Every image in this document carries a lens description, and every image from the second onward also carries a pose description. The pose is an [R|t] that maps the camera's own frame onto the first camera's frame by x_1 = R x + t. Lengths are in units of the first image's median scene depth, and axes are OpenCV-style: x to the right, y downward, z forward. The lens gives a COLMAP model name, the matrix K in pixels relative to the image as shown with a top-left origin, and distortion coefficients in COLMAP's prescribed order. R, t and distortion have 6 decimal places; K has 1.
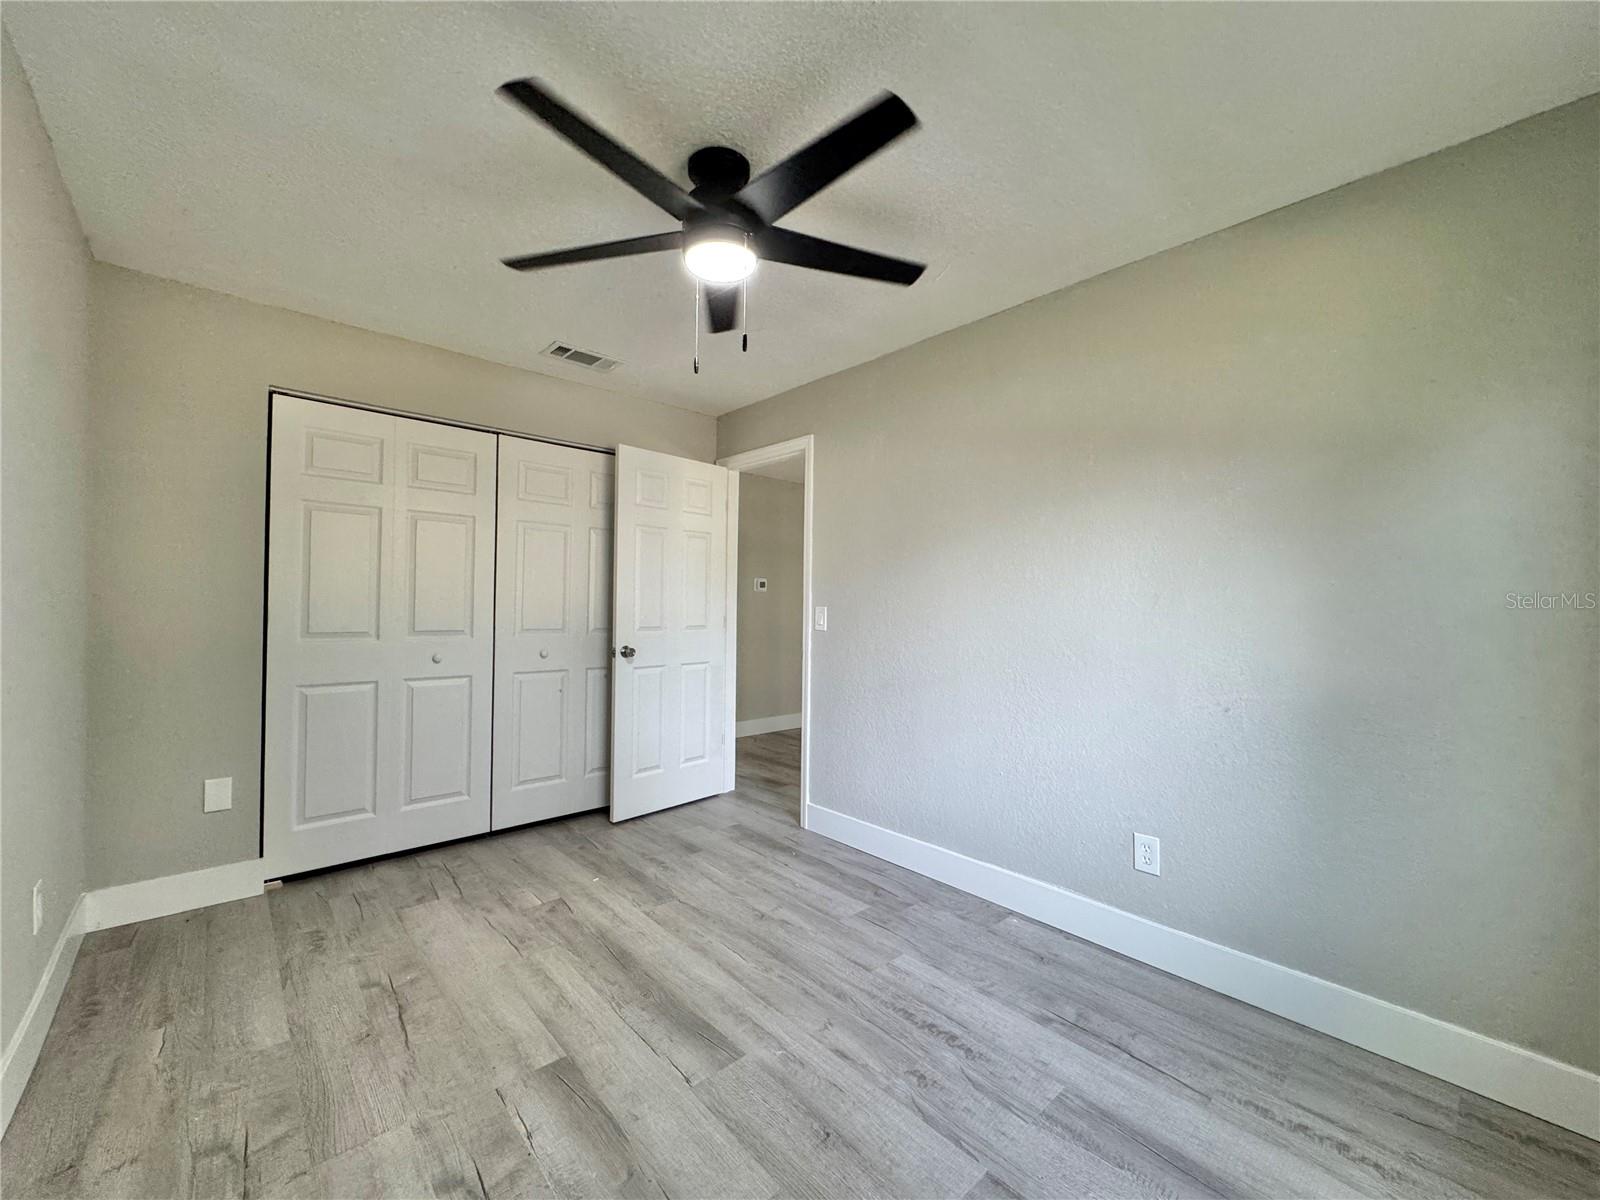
lens RADIAL K [[635.6, 0, 799.4], [0, 635.6, 600.4], [0, 0, 1]] dist [-0.002408, 0.000546]
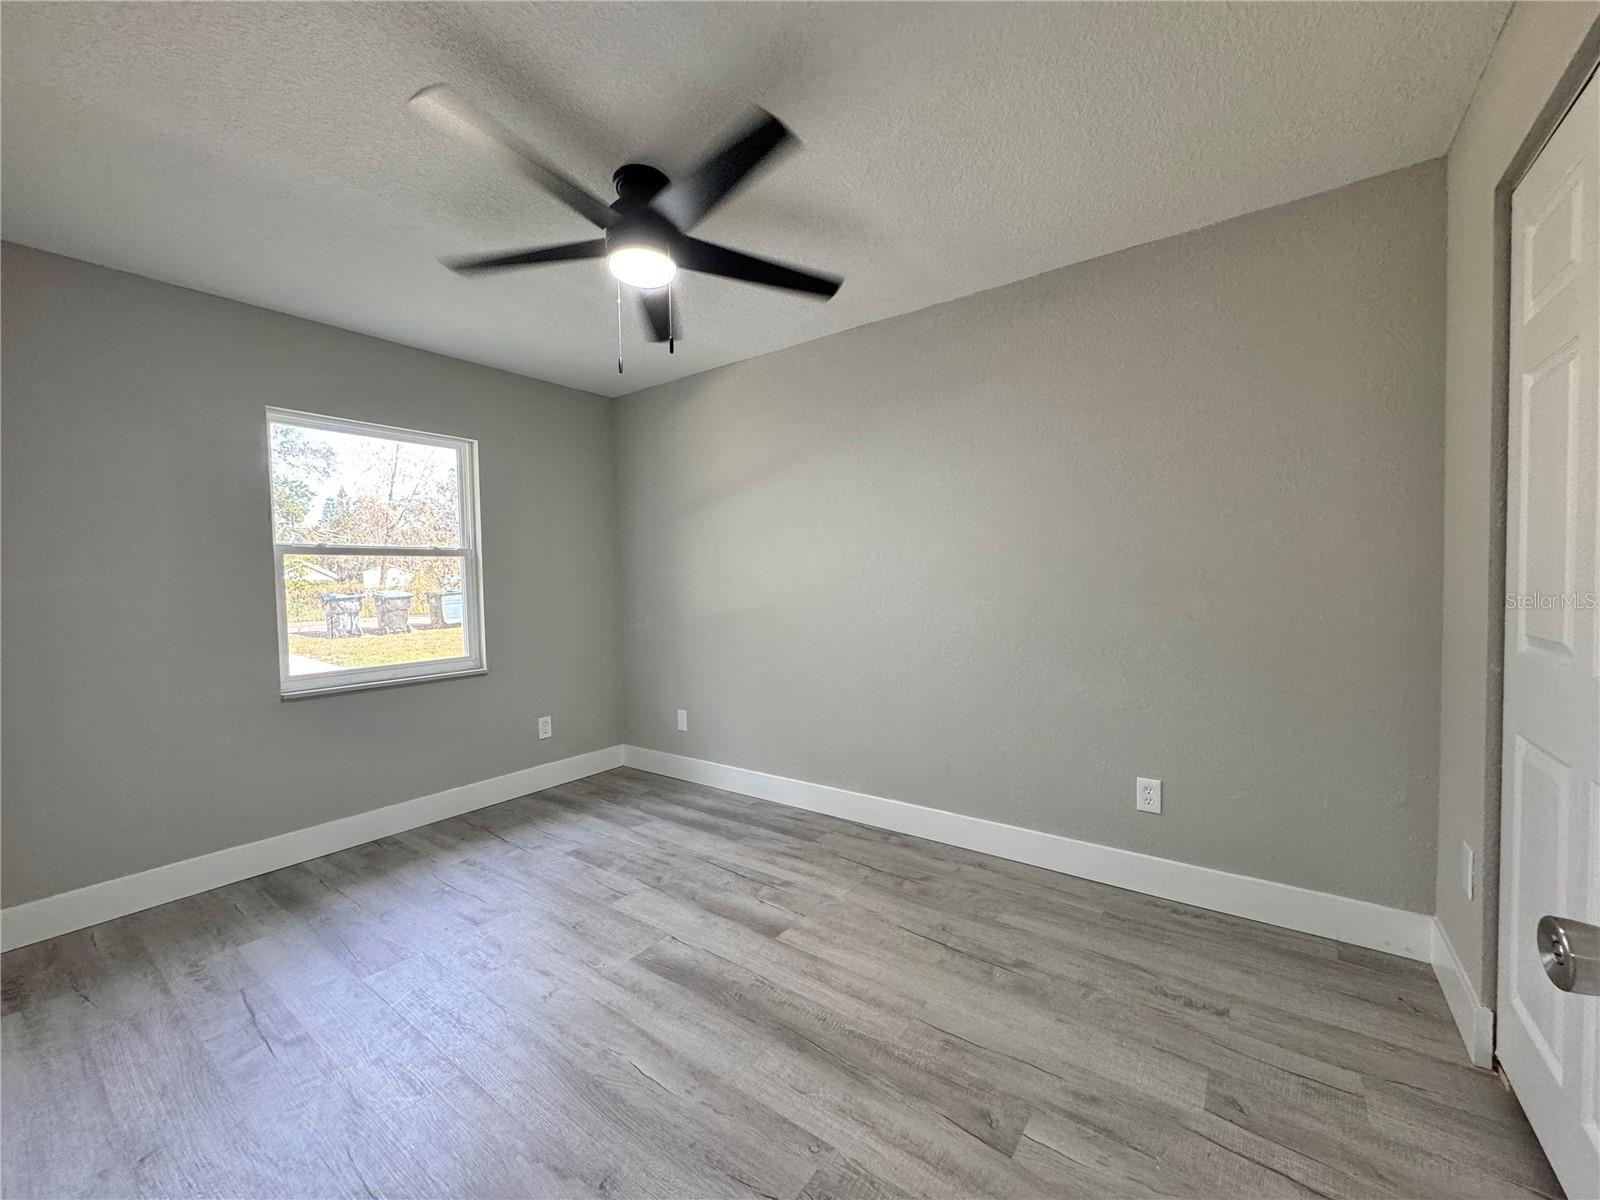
lens RADIAL K [[635.6, 0, 799.4], [0, 635.6, 600.4], [0, 0, 1]] dist [-0.002408, 0.000546]
pose [[-0.980865, 0.015756, -0.194052, -0.160204], [0.011419, 0.999660, 0.023453, 0.008052], [0.194356, 0.020788, -0.980711, 2.015226]]
